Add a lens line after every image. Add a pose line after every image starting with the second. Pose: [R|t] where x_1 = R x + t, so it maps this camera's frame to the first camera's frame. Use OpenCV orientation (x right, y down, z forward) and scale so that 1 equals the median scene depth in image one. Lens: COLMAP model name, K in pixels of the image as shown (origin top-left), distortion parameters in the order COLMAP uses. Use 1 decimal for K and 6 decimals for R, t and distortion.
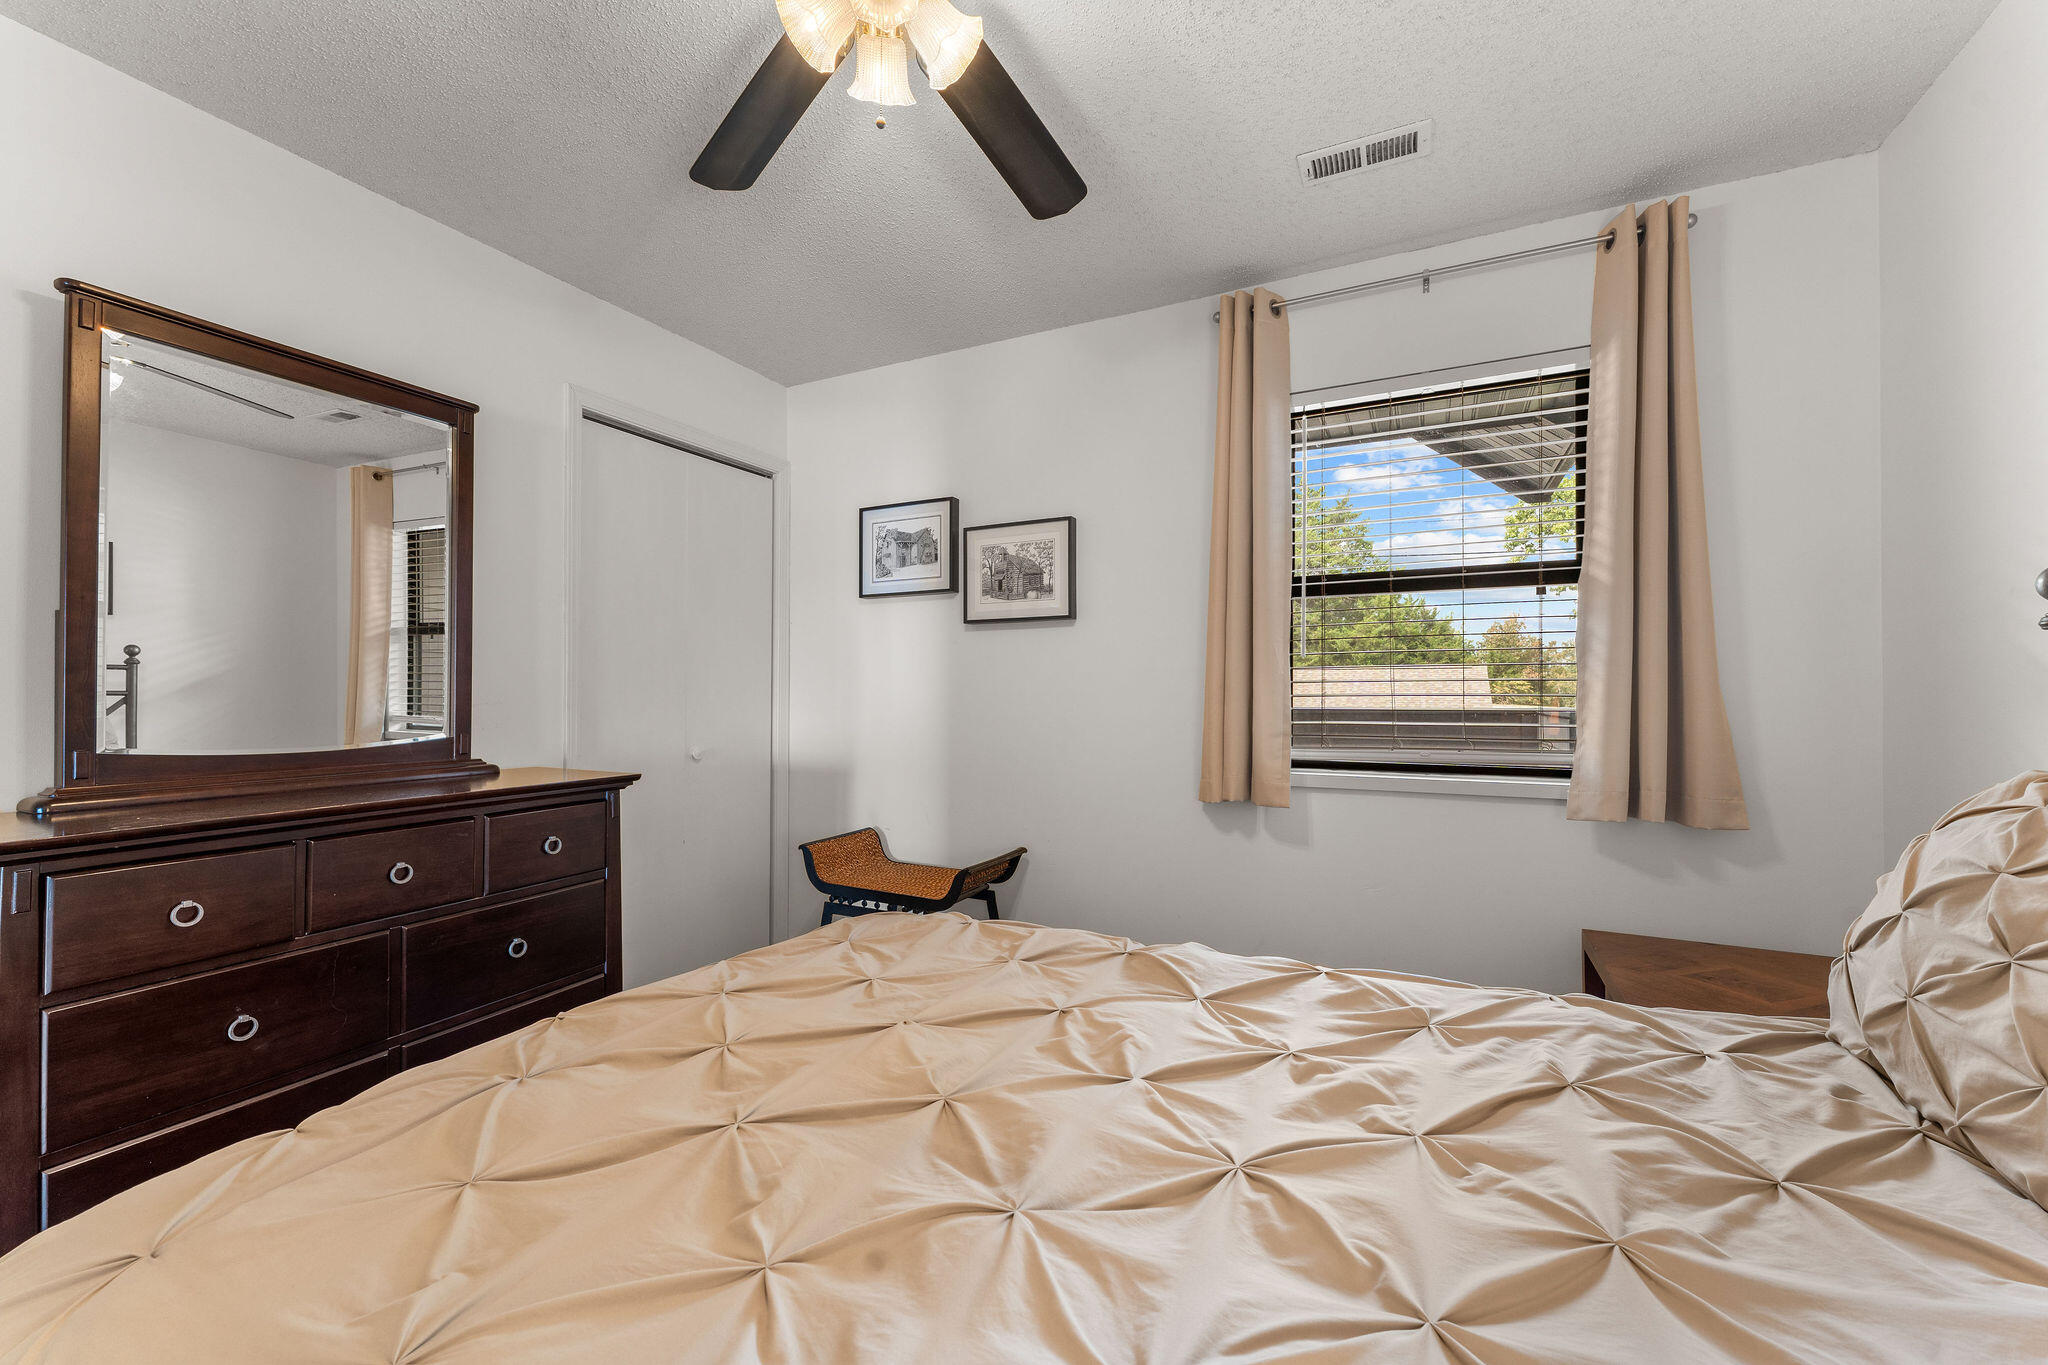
lens RADIAL K [[813.7, 0, 1014.2], [0, 813.7, 686.9], [0, 0, 1]] dist [0.001065, -0.000519]
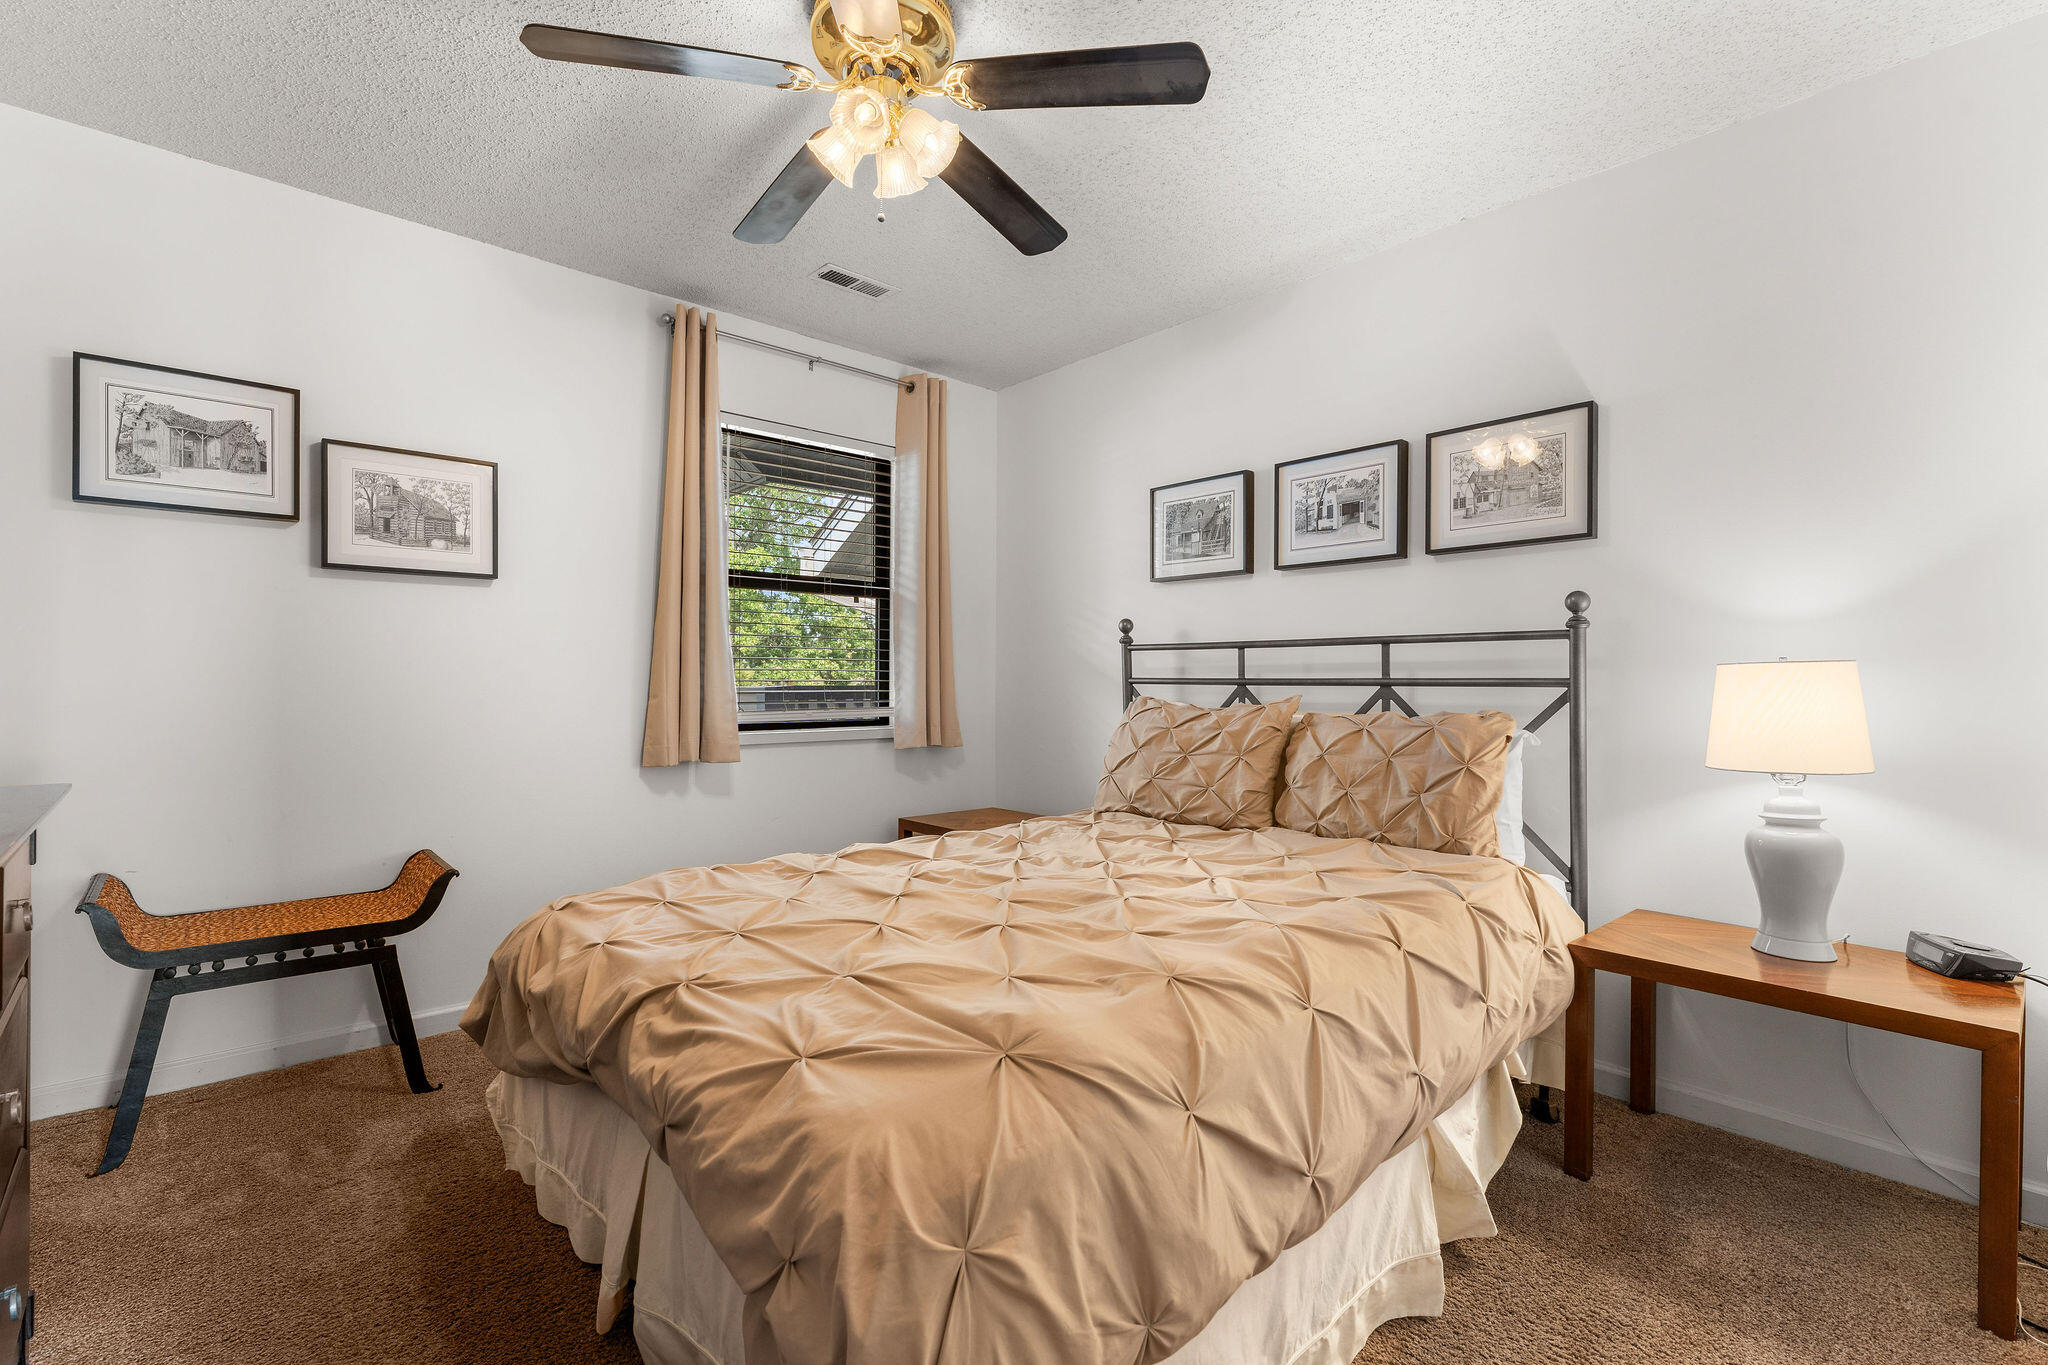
lens RADIAL K [[898.6, 0, 1013.1], [0, 898.6, 688.3], [0, 0, 1]] dist [0.000526, -0.000907]
pose [[0.370296, -0.001635, 0.928912, -0.609542], [-0.008993, 0.999945, 0.005345, 0.024266], [-0.928870, -0.010333, 0.370261, 0.109376]]
